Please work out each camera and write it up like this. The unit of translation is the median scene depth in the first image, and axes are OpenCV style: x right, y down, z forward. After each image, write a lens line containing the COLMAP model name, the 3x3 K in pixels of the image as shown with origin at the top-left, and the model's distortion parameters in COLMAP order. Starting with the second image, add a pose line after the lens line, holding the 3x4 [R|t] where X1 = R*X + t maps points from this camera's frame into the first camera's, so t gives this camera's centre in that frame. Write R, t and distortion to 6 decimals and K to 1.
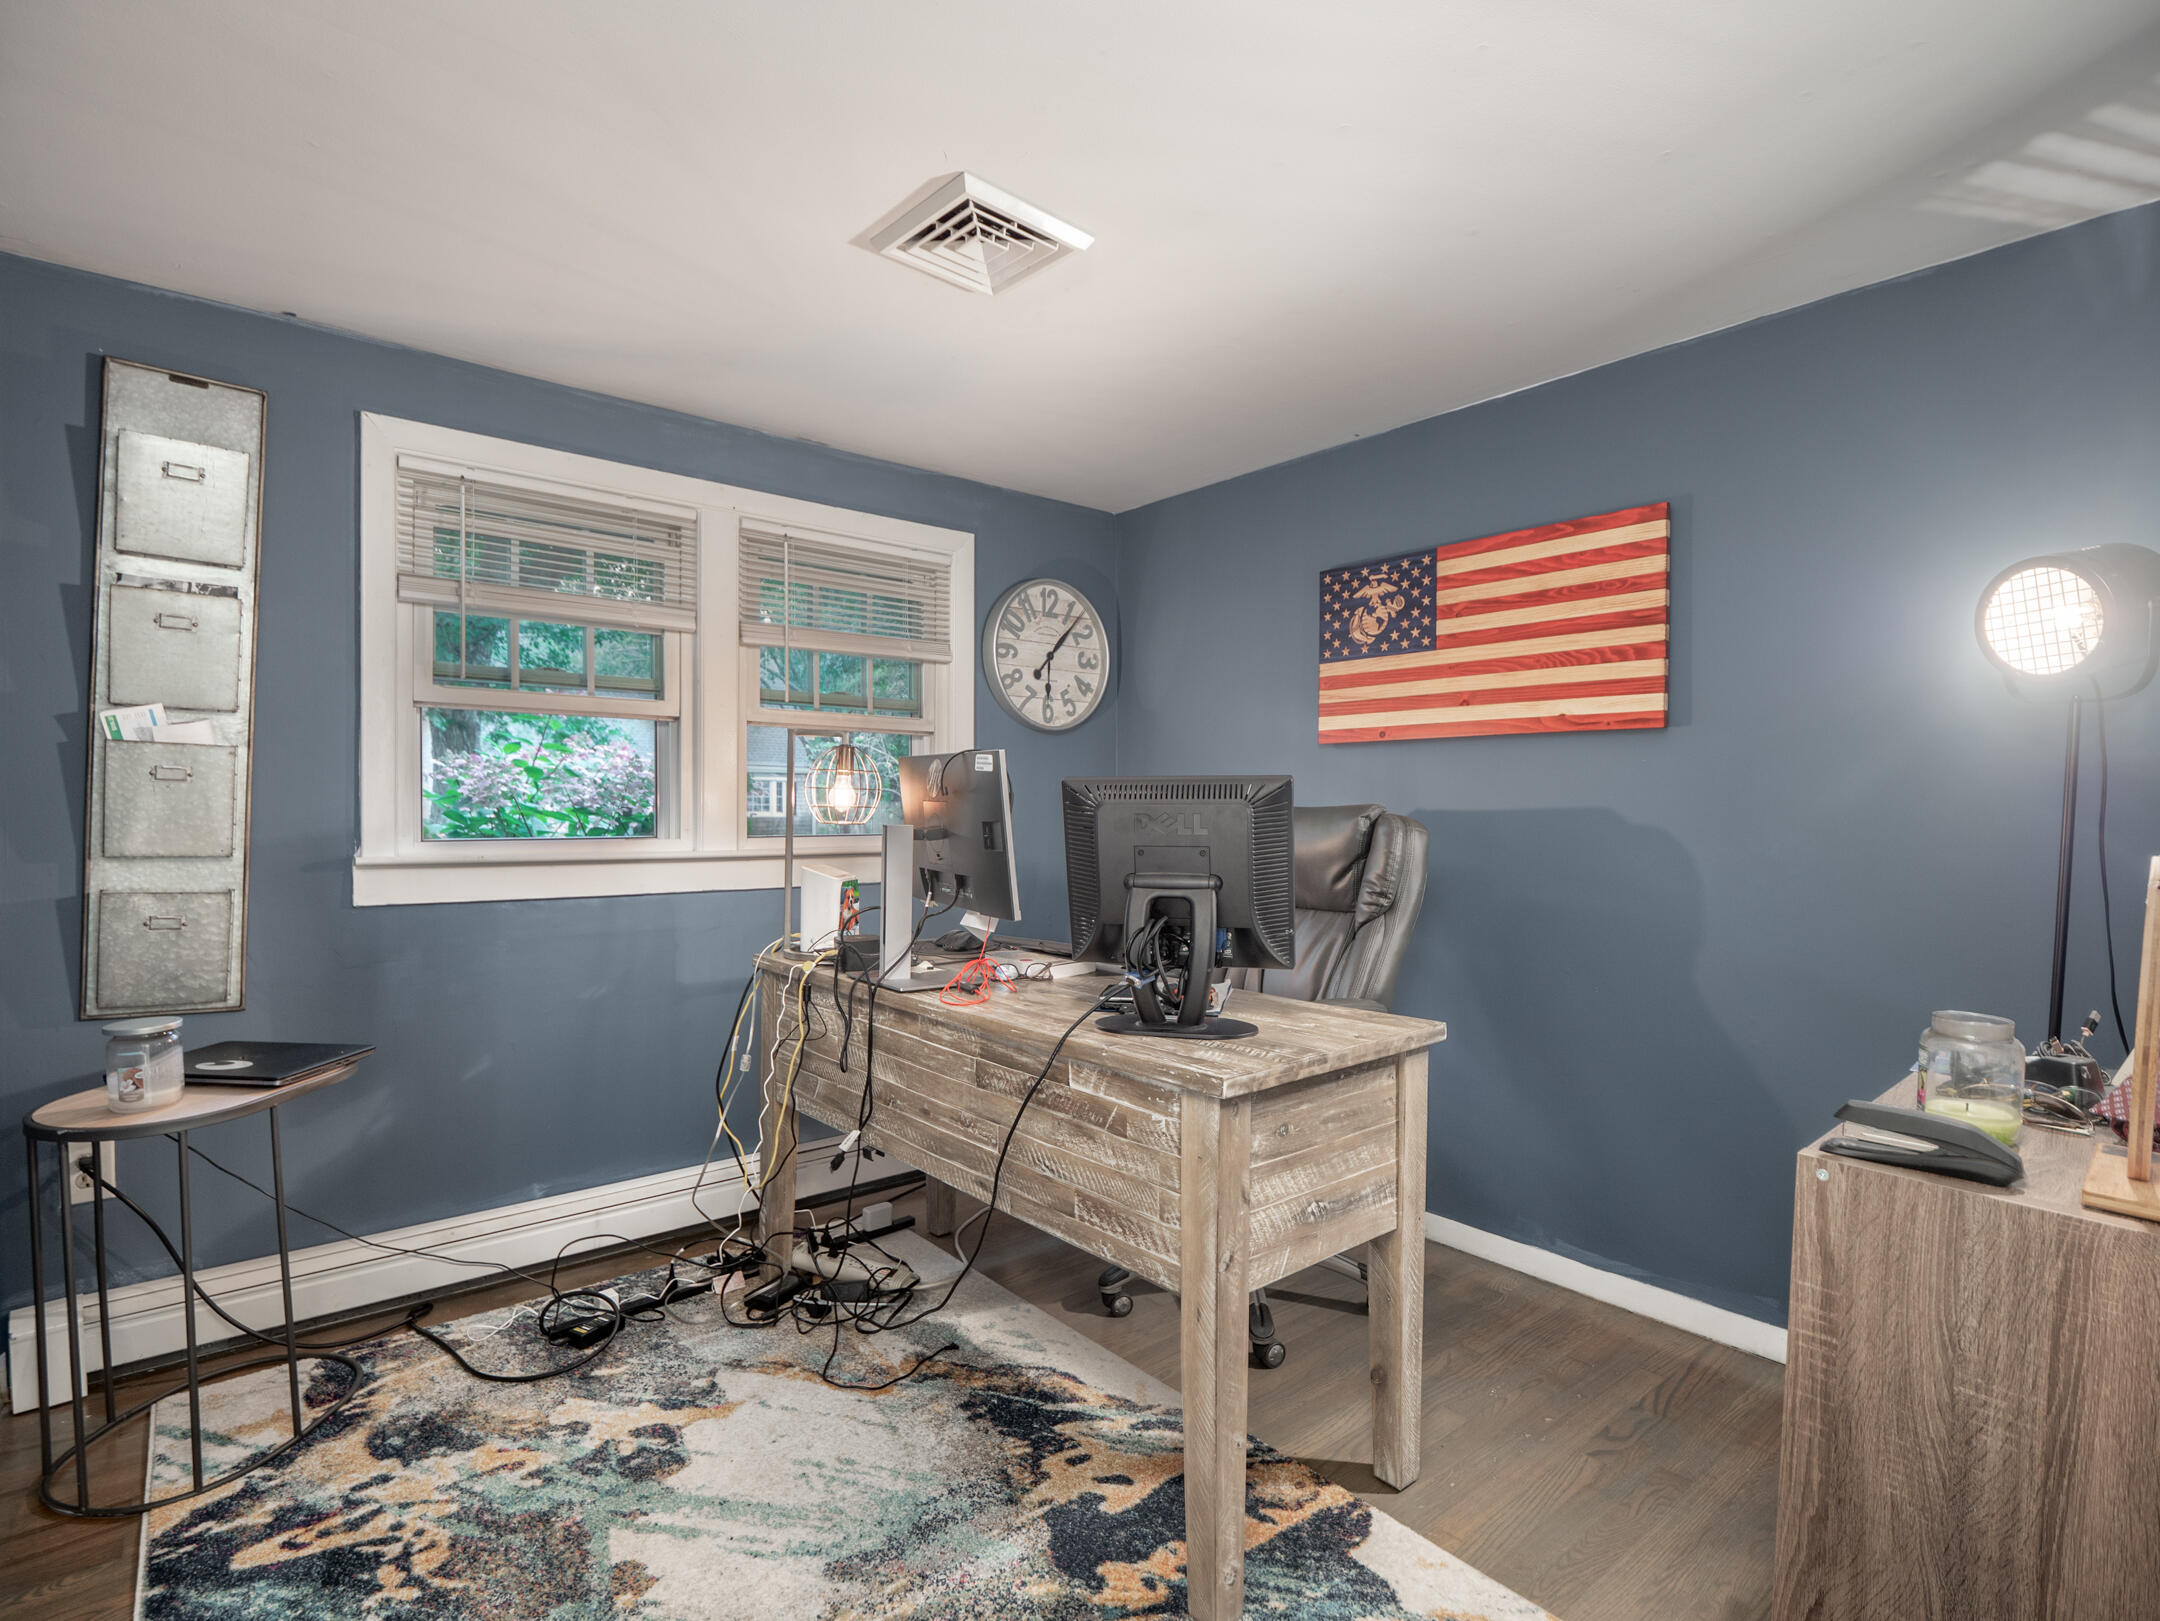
lens RADIAL K [[1080.7, 0, 1079.2], [0, 1080.7, 815.8], [0, 0, 1]] dist [-0.000900, -0.009148]
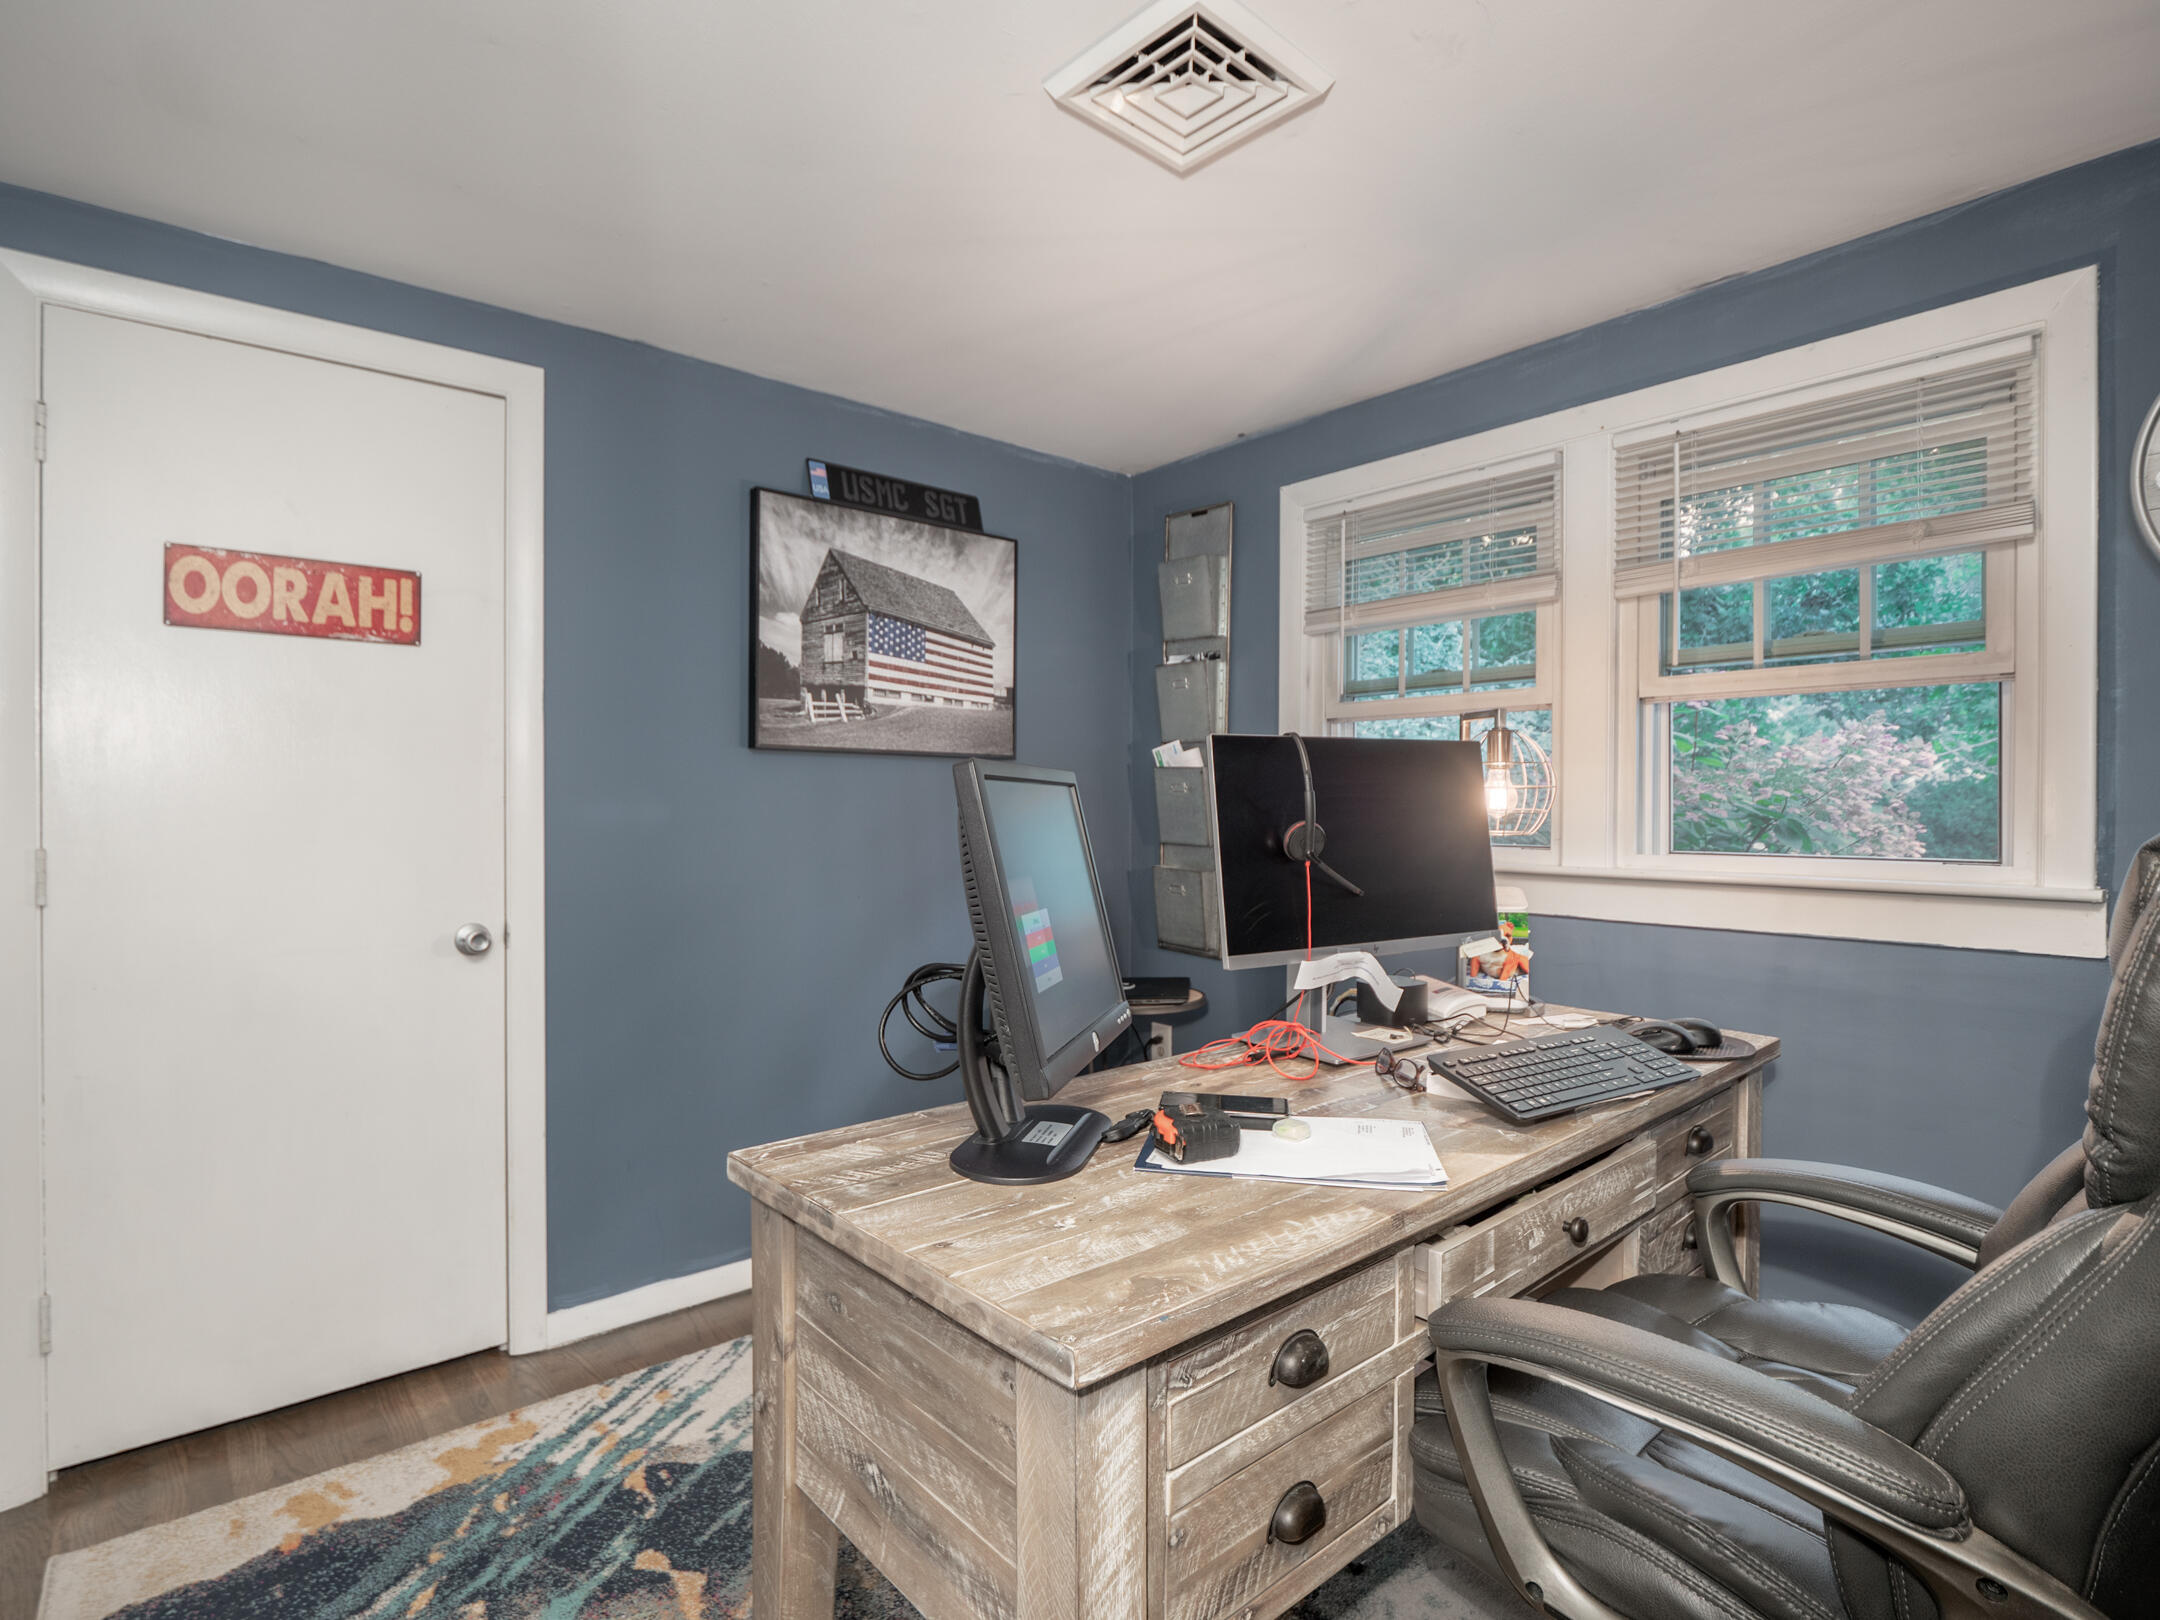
lens RADIAL K [[1080.7, 0, 1079.2], [0, 1080.7, 815.3], [0, 0, 1]] dist [-0.000900, -0.009148]
pose [[0.000707, 0.006209, -0.999980, 0.472631], [-0.011040, 0.999920, 0.006201, -0.006269], [0.999939, 0.011036, 0.000775, 0.639077]]
